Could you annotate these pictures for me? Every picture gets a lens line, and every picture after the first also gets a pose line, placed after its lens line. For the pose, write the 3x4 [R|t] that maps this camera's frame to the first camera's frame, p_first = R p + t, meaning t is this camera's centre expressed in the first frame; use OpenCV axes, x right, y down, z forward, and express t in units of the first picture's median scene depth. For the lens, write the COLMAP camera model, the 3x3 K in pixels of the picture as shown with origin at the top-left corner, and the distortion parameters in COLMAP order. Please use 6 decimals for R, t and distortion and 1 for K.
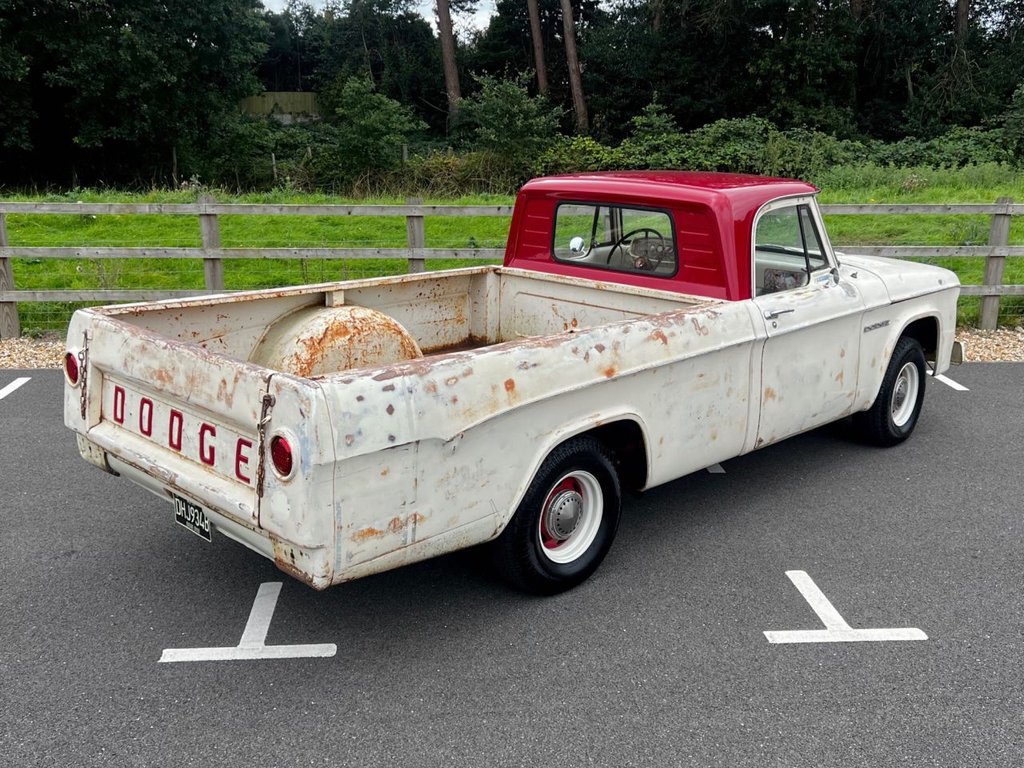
lens RADIAL K [[1039.3, 0, 507.4], [0, 1039.3, 361.1], [0, 0, 1]] dist [0.034034, 0.000000]
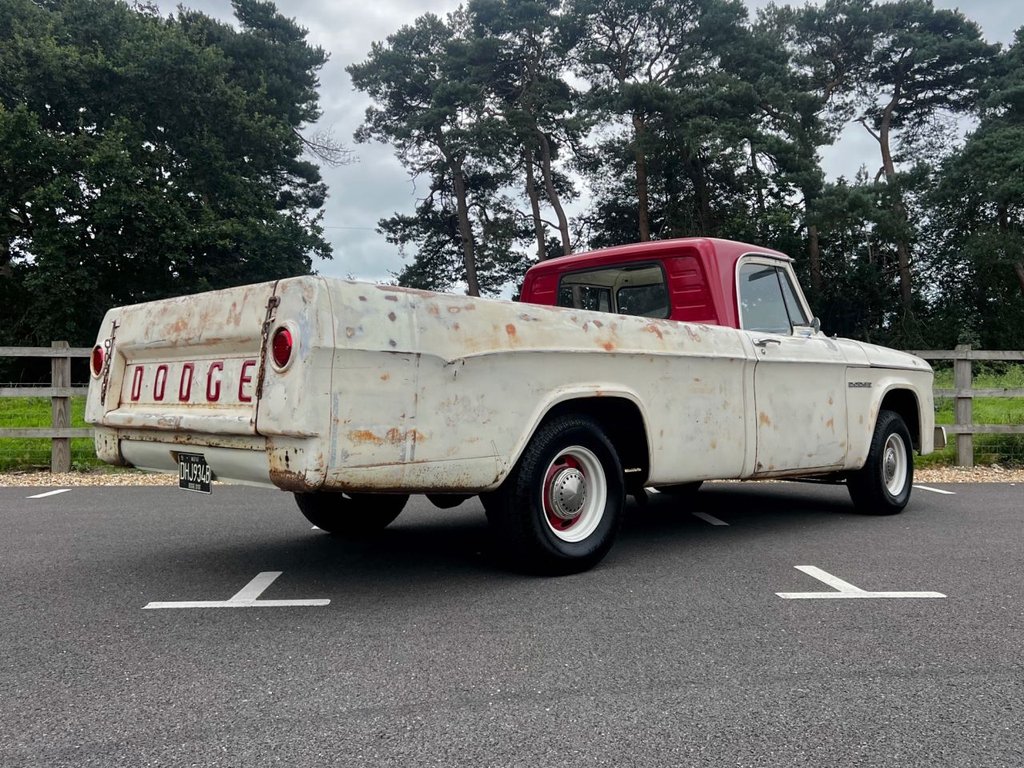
lens RADIAL K [[910.4, 0, 525.4], [0, 910.4, 340.8], [0, 0, 1]] dist [0.055305, -0.048219]
pose [[0.999975, -0.006290, -0.003072, 0.003088], [0.005100, 0.955233, -0.295810, 0.047654], [0.004795, 0.295787, 0.955242, 0.020352]]
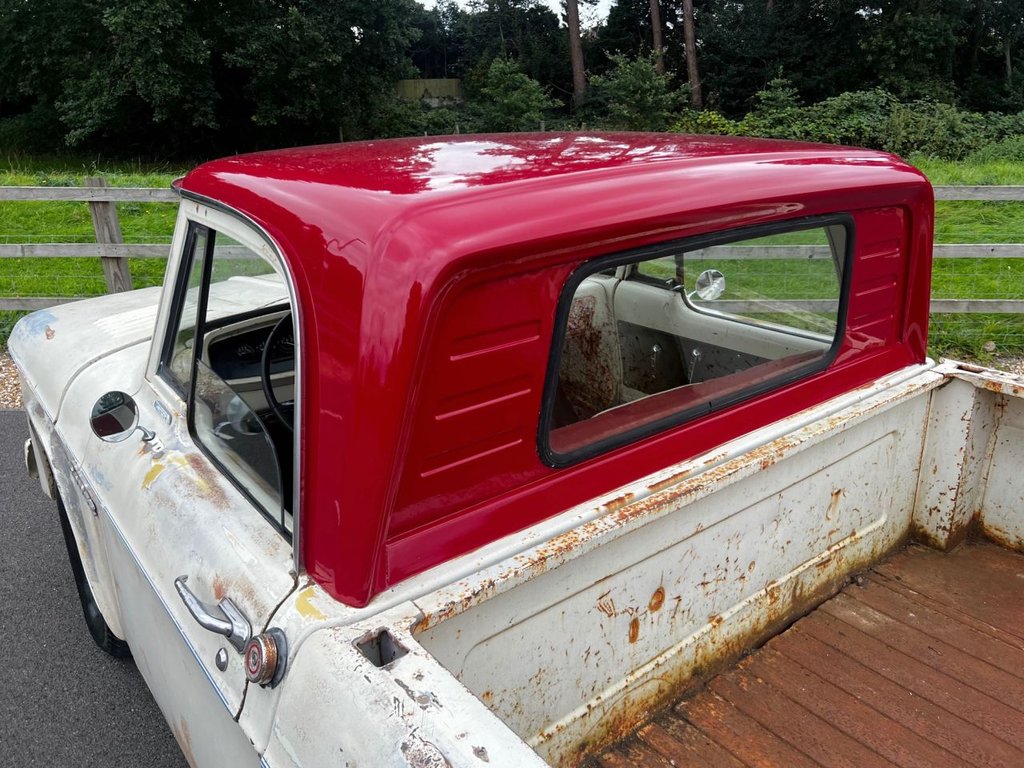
lens RADIAL K [[783.4, 0, 516.4], [0, 783.4, 375.4], [0, 0, 1]] dist [0.027919, -0.027592]
pose [[0.994924, 0.020518, -0.098515, -0.040130], [-0.010295, 0.994610, 0.103179, -0.026359], [0.100101, -0.101641, 0.989772, 0.149599]]
